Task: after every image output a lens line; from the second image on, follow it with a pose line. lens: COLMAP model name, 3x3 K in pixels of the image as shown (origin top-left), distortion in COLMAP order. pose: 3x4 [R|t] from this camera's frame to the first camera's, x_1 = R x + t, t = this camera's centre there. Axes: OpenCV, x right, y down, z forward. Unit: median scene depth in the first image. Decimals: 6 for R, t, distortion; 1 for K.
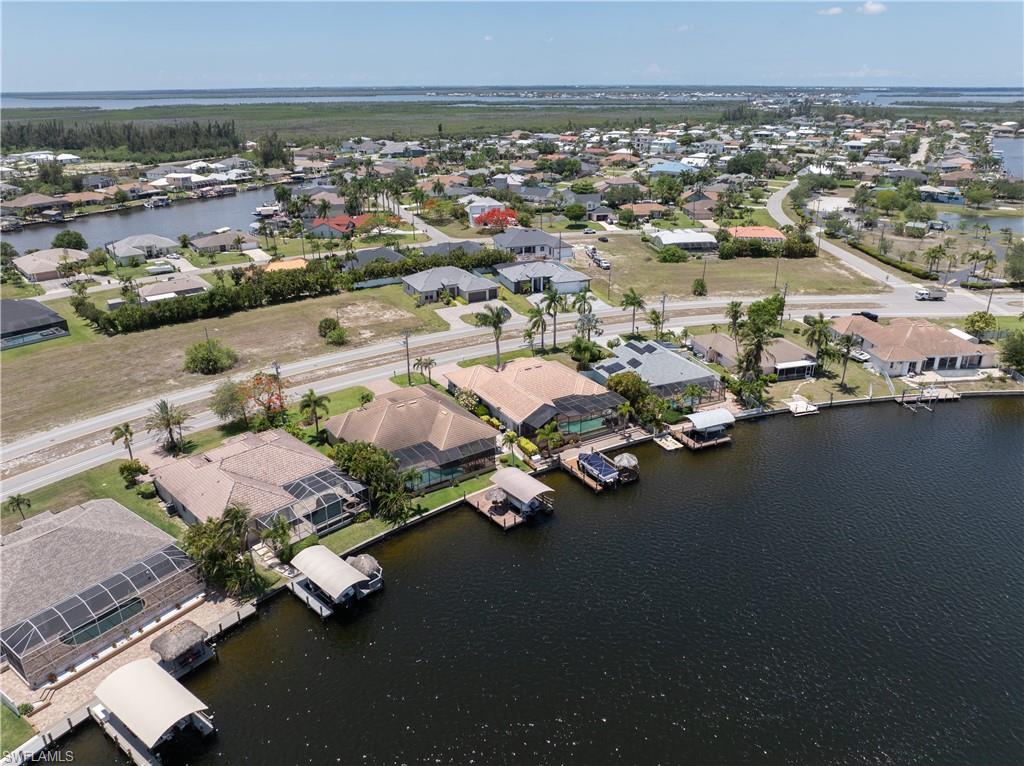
lens RADIAL K [[728.0, 0, 508.7], [0, 728.0, 383.8], [0, 0, 1]] dist [-0.036182, 0.000433]
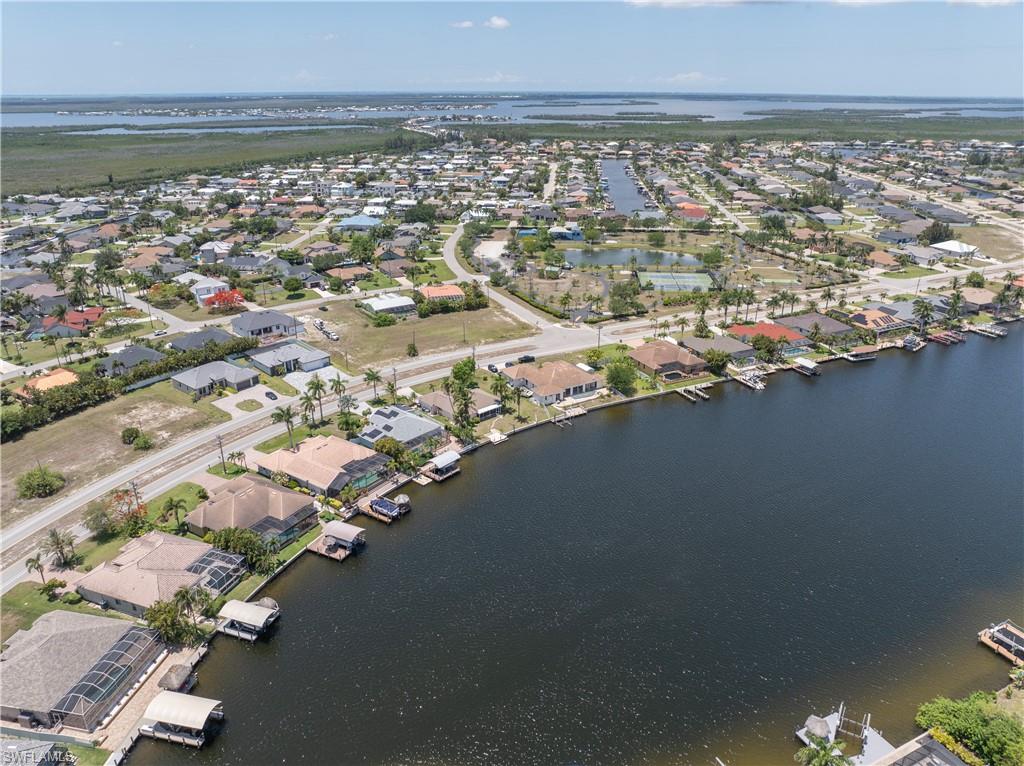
lens RADIAL K [[728.0, 0, 506.9], [0, 728.0, 373.3], [0, 0, 1]] dist [-0.036182, 0.000433]
pose [[0.905405, -0.152298, 0.396291, -0.160238], [0.158813, 0.987170, 0.016539, -0.114512], [-0.393725, 0.047962, 0.917976, -0.410682]]
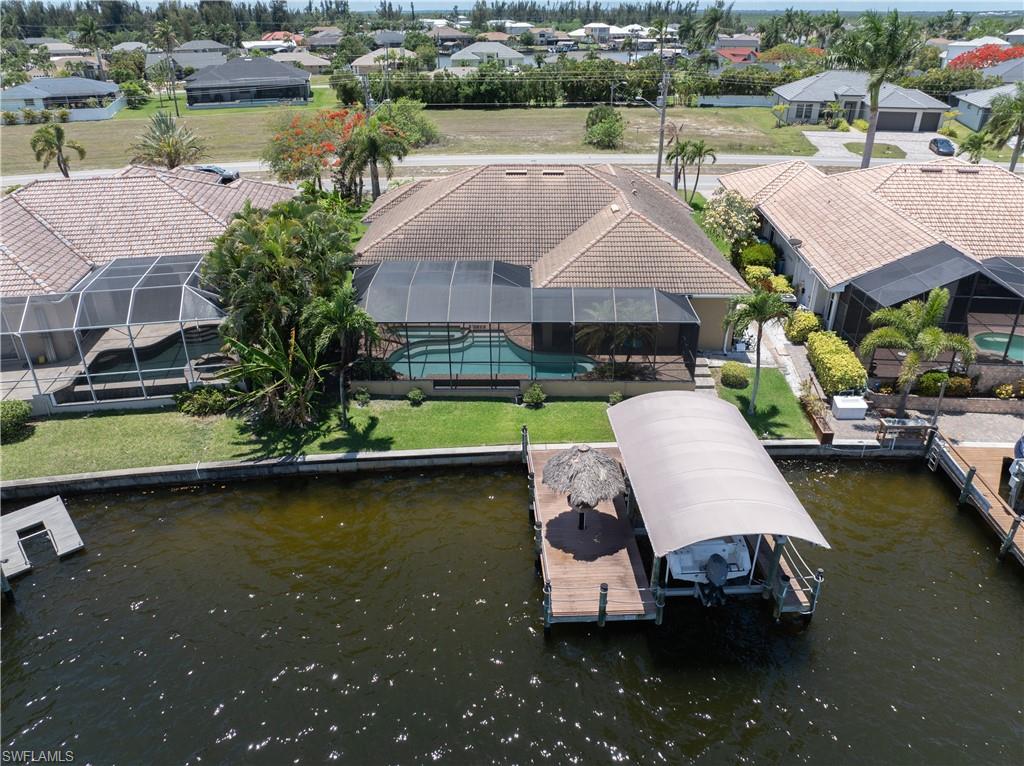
lens RADIAL K [[728.0, 0, 516.2], [0, 728.0, 380.2], [0, 0, 1]] dist [-0.036182, 0.000433]
pose [[0.822255, 0.267191, -0.502499, 0.054713], [-0.223809, 0.963613, 0.146151, 0.061841], [0.523265, -0.007710, 0.852135, 0.526667]]
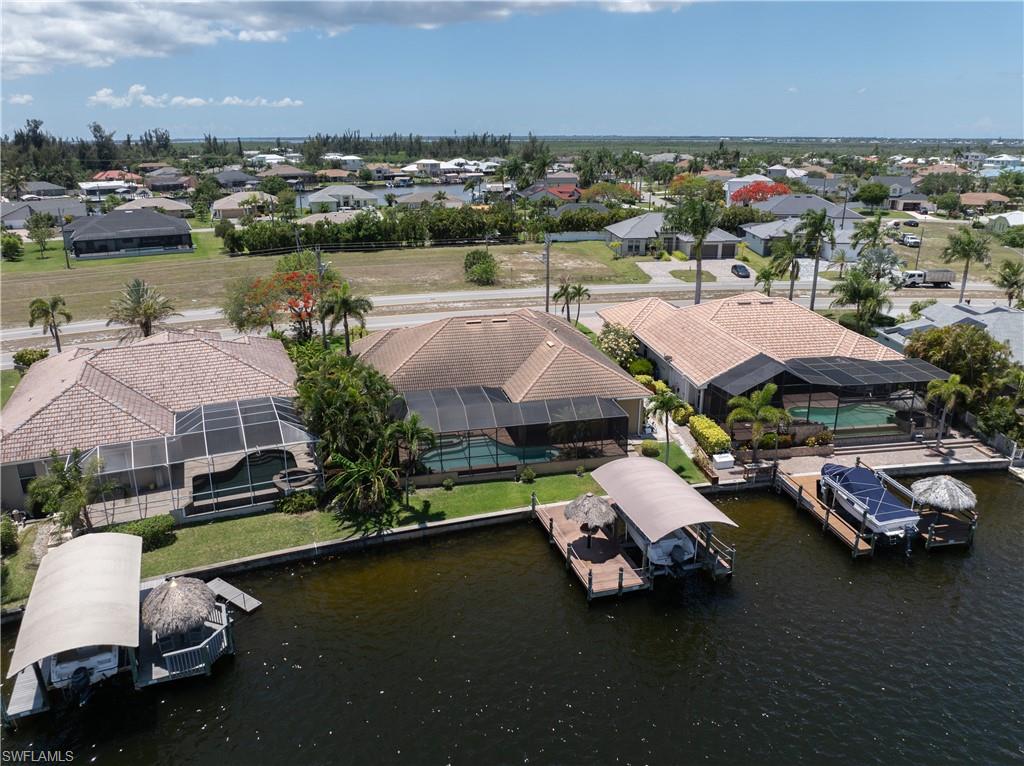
lens RADIAL K [[728.0, 0, 512.9], [0, 728.0, 385.0], [0, 0, 1]] dist [-0.036182, 0.000433]
pose [[0.931069, 0.124160, -0.343067, 0.050521], [-0.145068, 0.988772, -0.035858, 0.070444], [0.334763, 0.083154, 0.938626, 0.401533]]
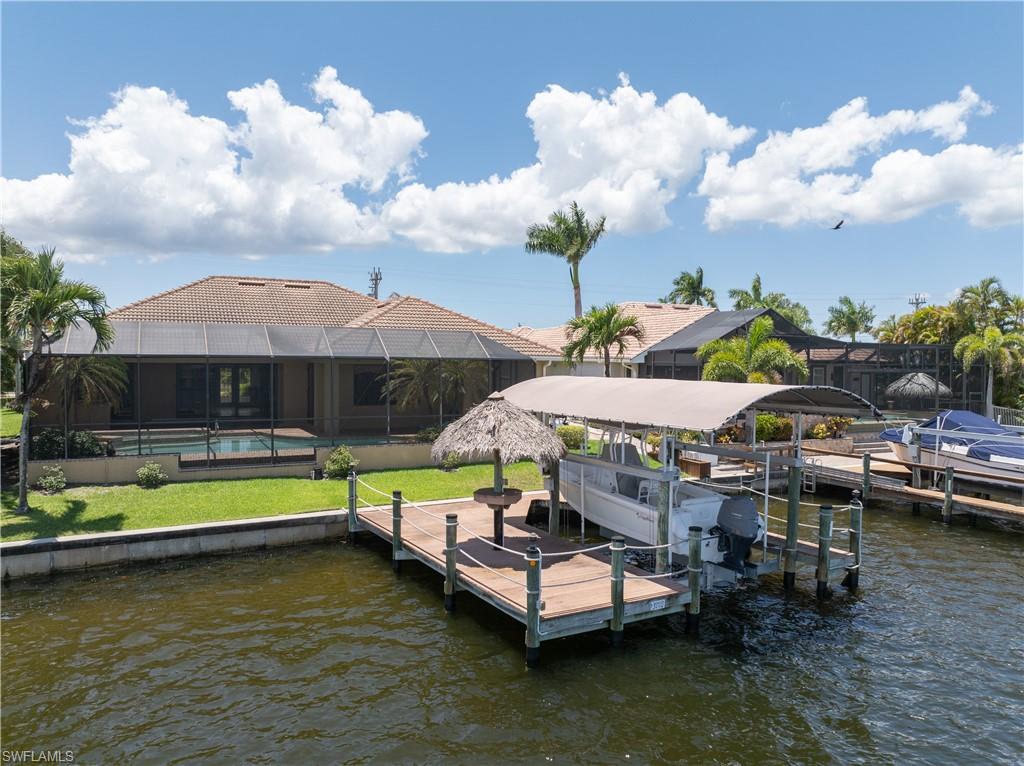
lens RADIAL K [[728.0, 0, 516.7], [0, 728.0, 374.9], [0, 0, 1]] dist [-0.036182, 0.000433]
pose [[0.991536, 0.025471, -0.127309, 0.004131], [-0.070208, 0.930022, -0.360734, 0.134479], [0.109212, 0.366619, 0.923939, 0.574604]]
